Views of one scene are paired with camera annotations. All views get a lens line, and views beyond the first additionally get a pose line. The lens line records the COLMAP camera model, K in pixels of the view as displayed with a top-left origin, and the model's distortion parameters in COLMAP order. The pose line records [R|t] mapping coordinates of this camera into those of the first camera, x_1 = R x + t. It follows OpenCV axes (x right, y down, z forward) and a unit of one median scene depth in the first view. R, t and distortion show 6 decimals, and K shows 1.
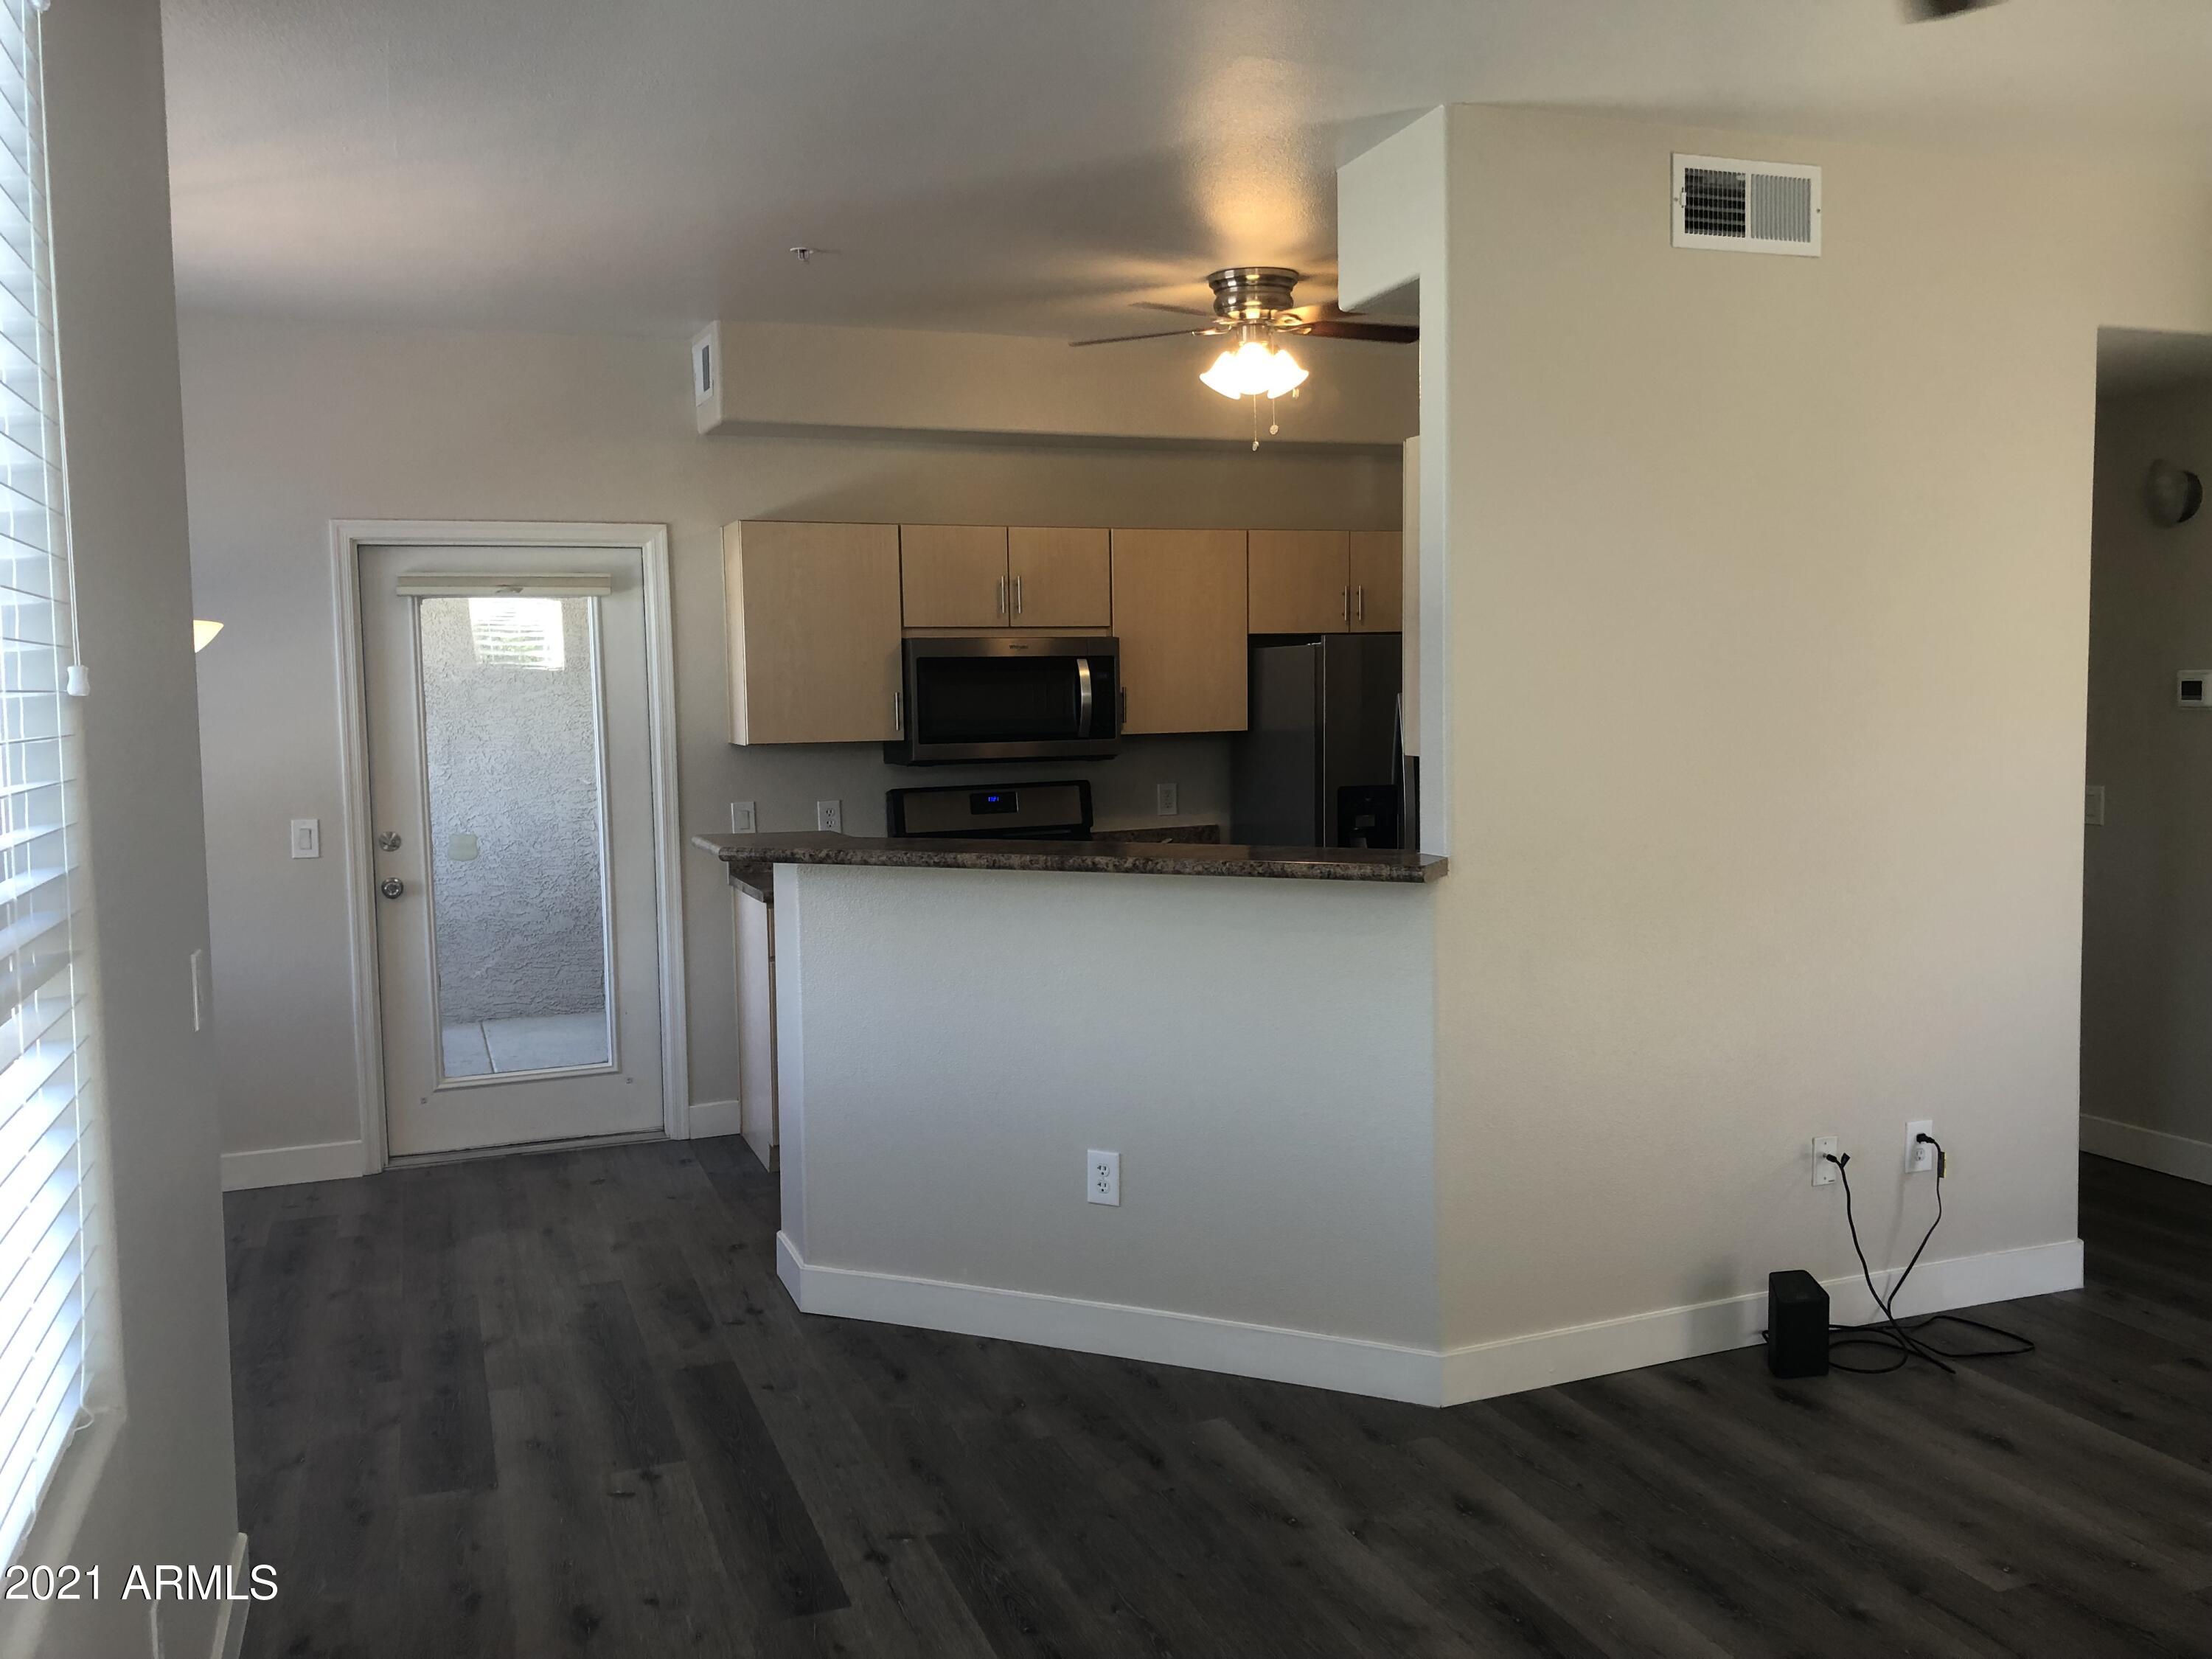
lens RADIAL K [[1818.4, 0, 1103.3], [0, 1818.4, 834.6], [0, 0, 1]] dist [0.035167, -0.024222]
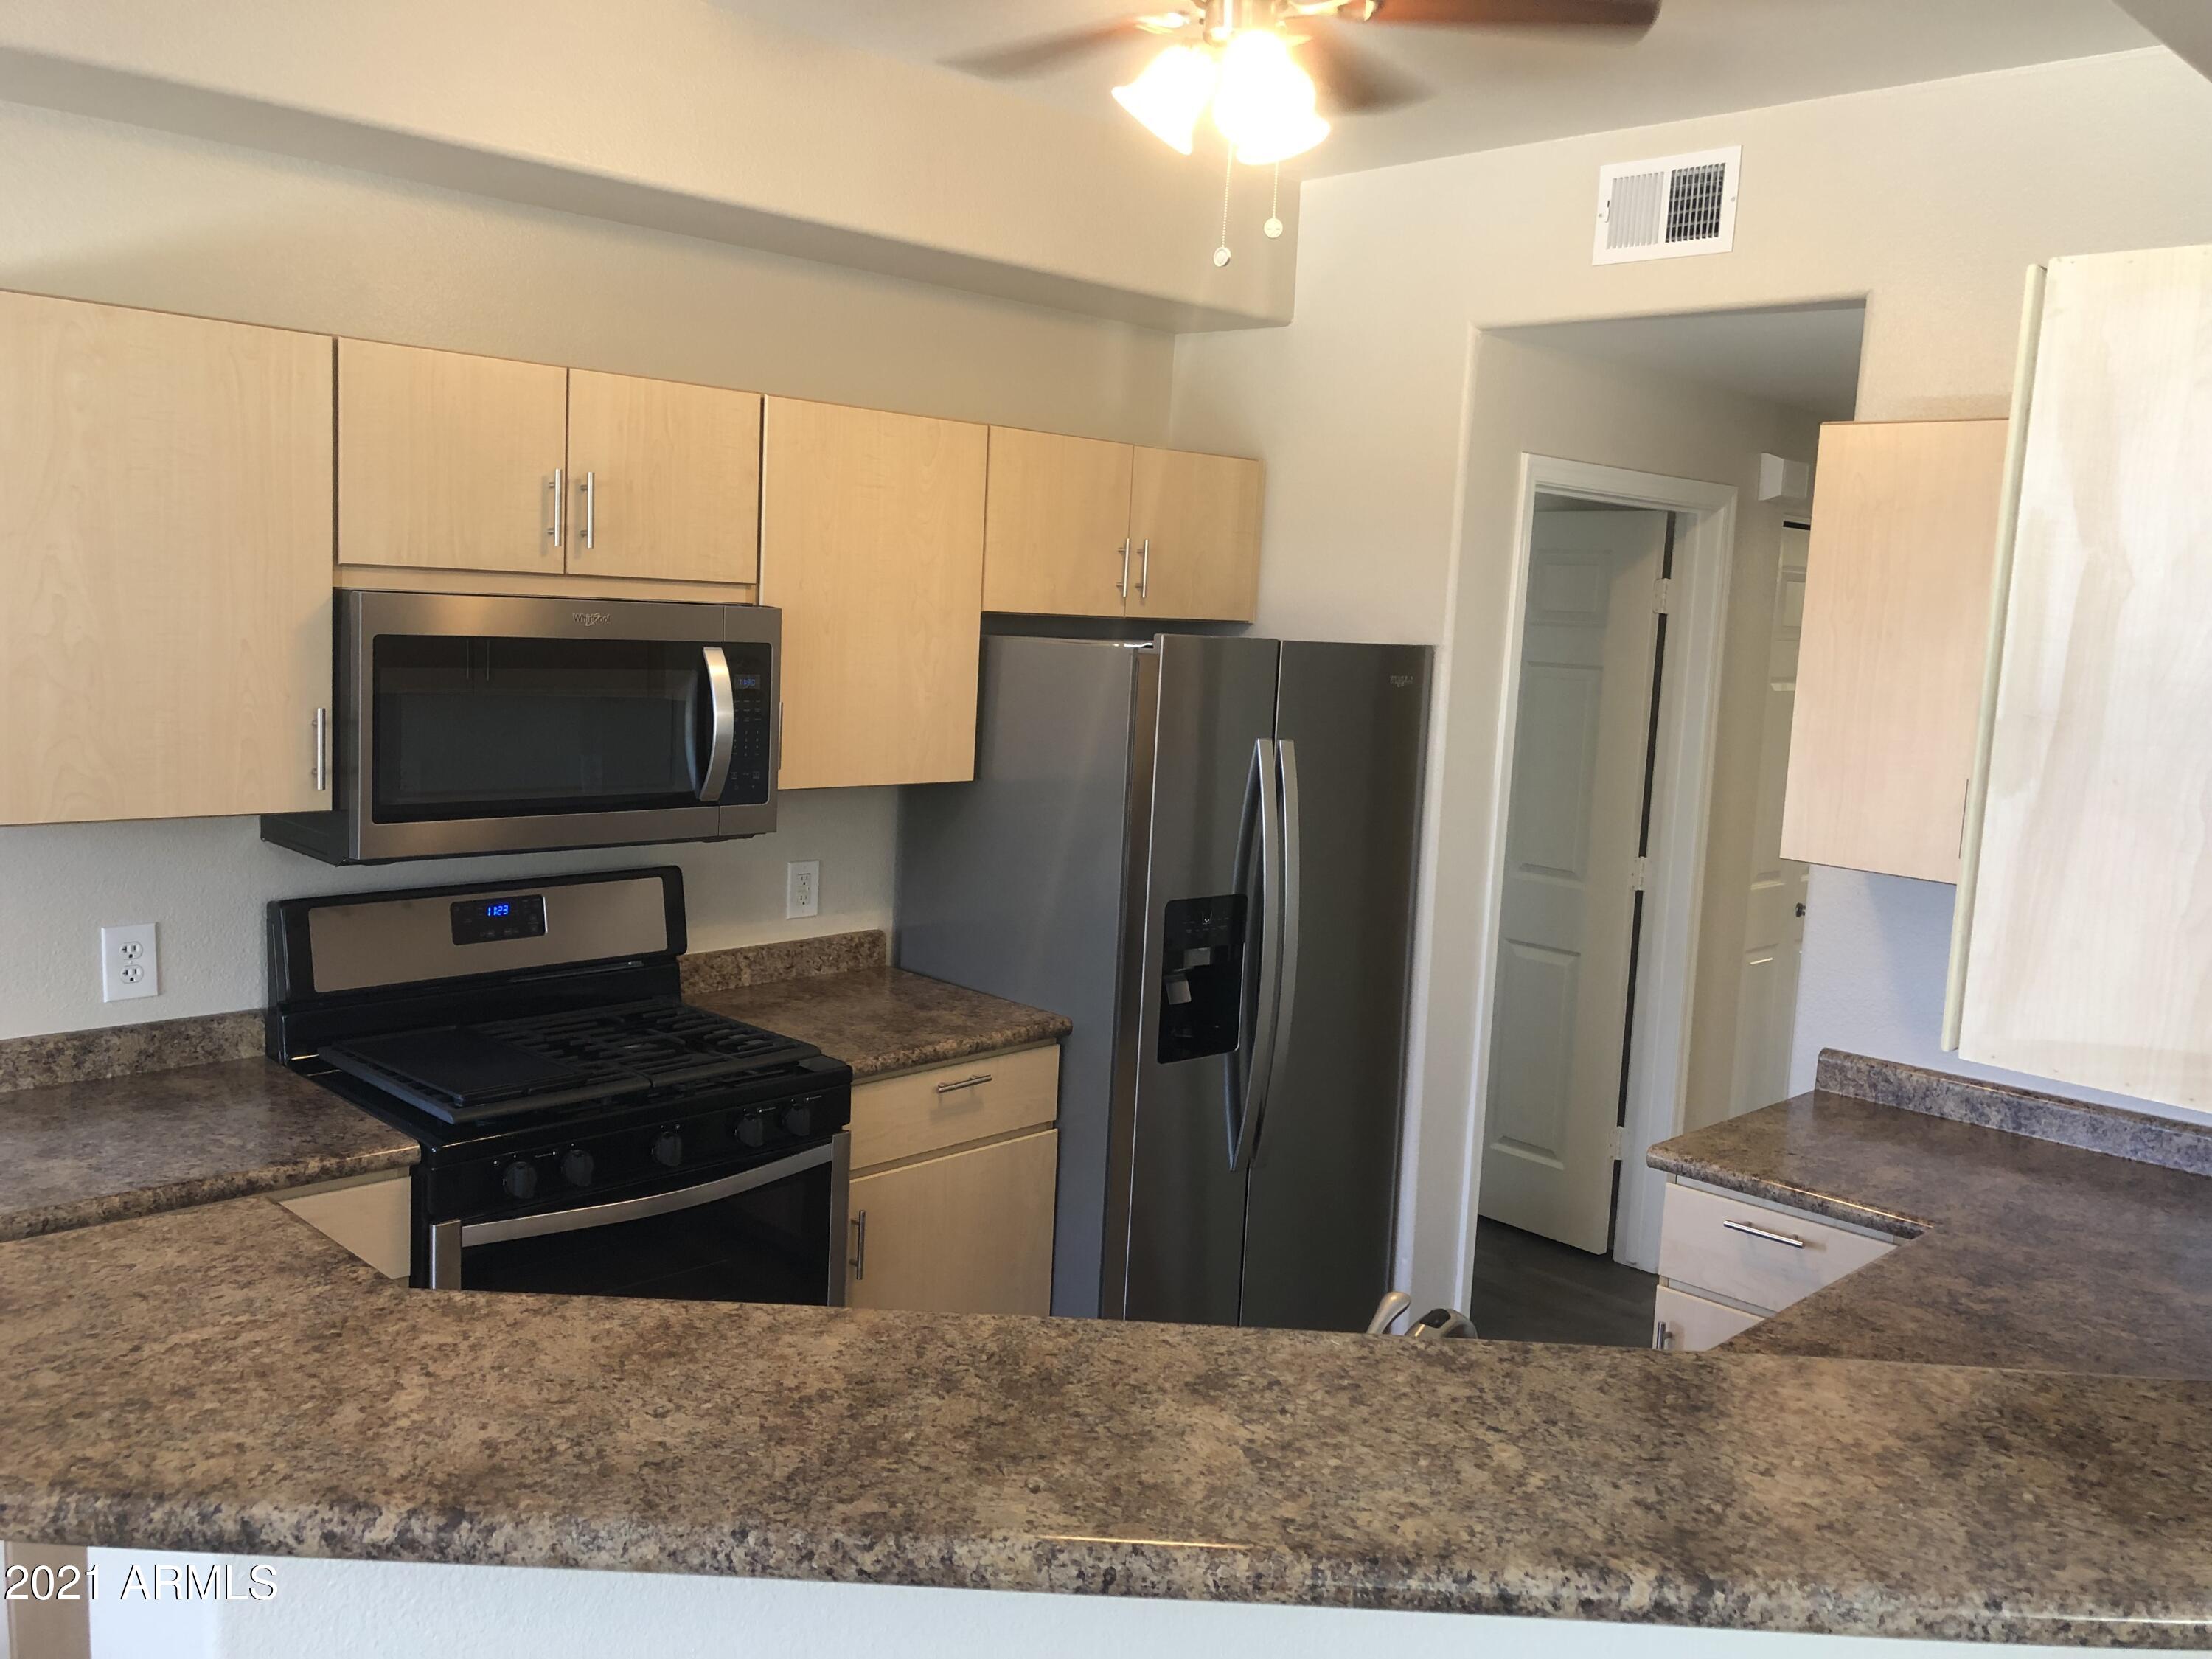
lens RADIAL K [[1818.4, 0, 1121.4], [0, 1818.4, 794.9], [0, 0, 1]] dist [0.035167, -0.024222]
pose [[0.912894, 0.016983, 0.407843, -0.113080], [-0.030475, 0.999181, 0.026608, -0.072145], [-0.407058, -0.036719, 0.912664, 0.485462]]
